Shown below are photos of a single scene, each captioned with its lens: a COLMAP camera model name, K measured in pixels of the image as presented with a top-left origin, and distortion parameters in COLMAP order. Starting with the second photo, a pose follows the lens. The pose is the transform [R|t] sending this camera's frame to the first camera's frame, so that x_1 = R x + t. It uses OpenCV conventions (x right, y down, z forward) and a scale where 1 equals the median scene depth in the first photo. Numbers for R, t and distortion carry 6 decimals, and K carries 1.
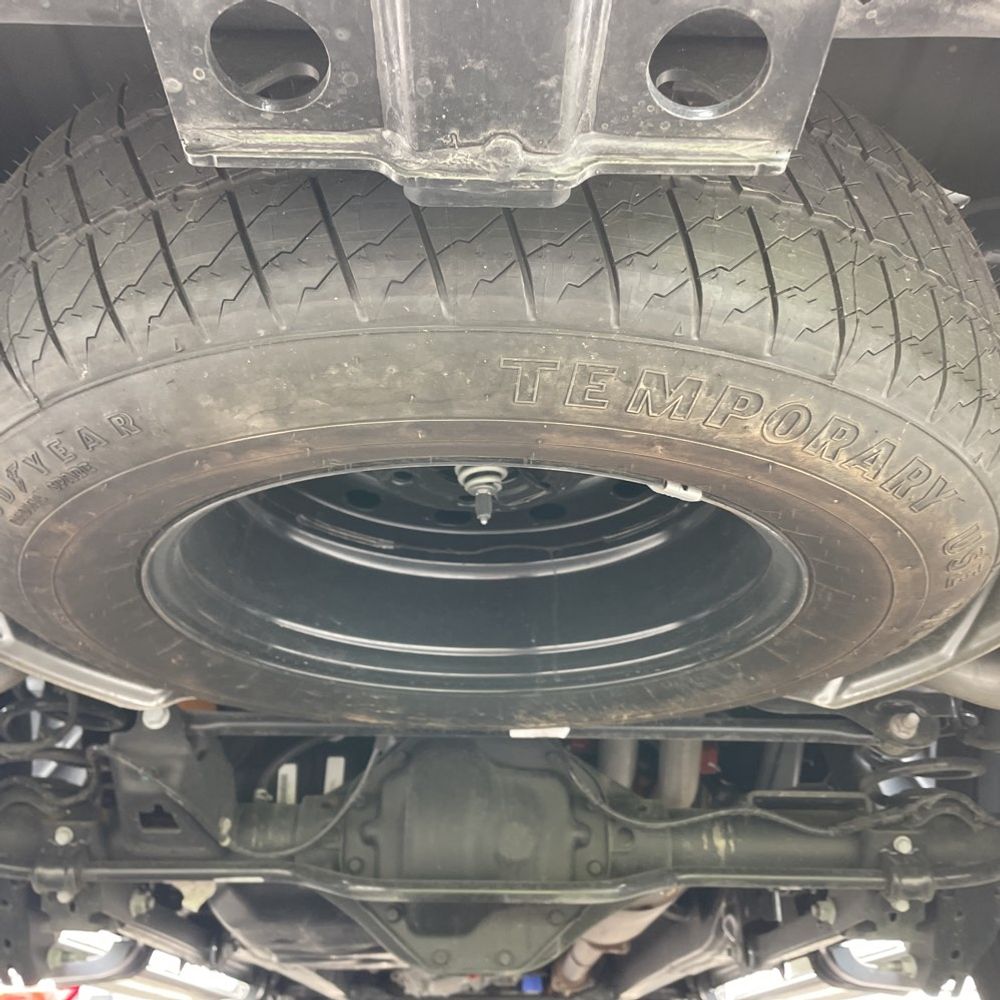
lens RADIAL K [[983.4, 0, 501.4], [0, 983.4, 500.6], [0, 0, 1]] dist [0.093234, -0.127815]
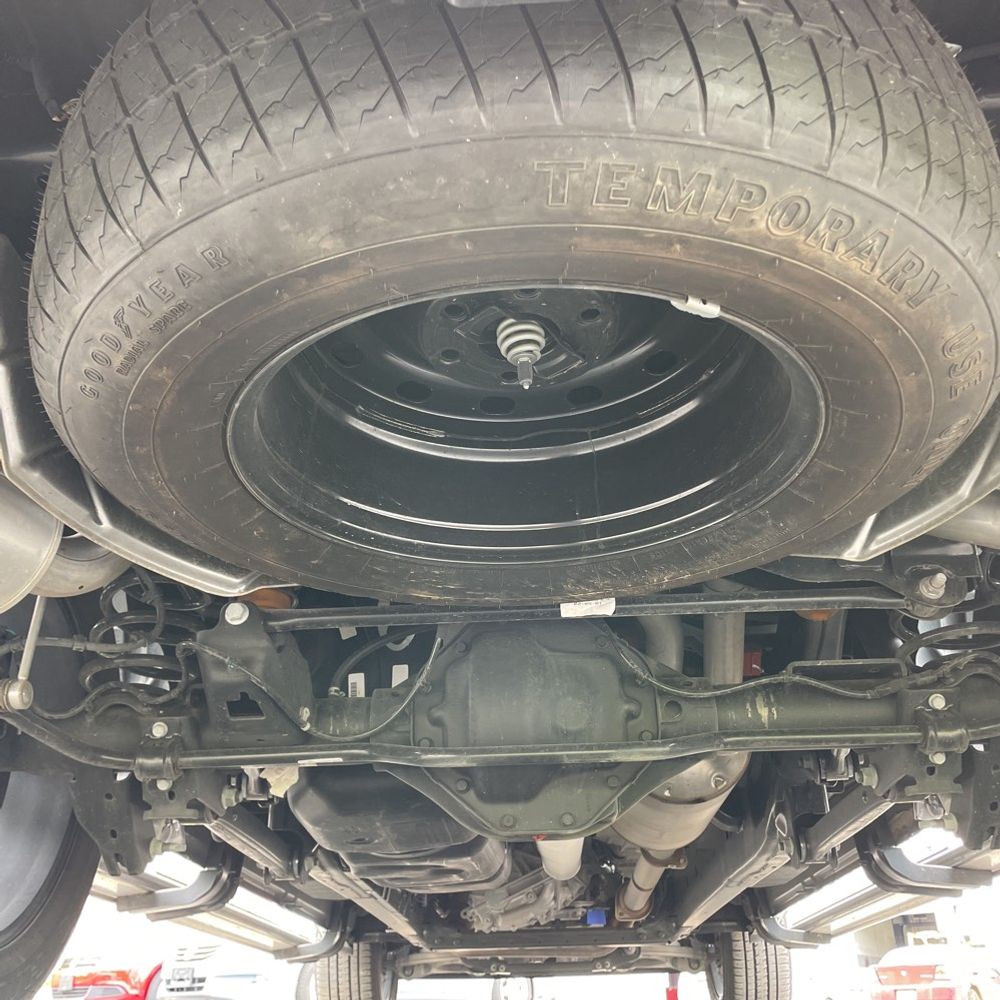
lens RADIAL K [[968.7, 0, 502.3], [0, 968.7, 496.7], [0, 0, 1]] dist [0.088461, -0.109305]
pose [[0.997675, -0.054375, -0.041078, -0.009115], [0.055346, 0.998205, 0.022892, 0.163112], [0.039759, -0.025113, 0.998894, -0.117168]]
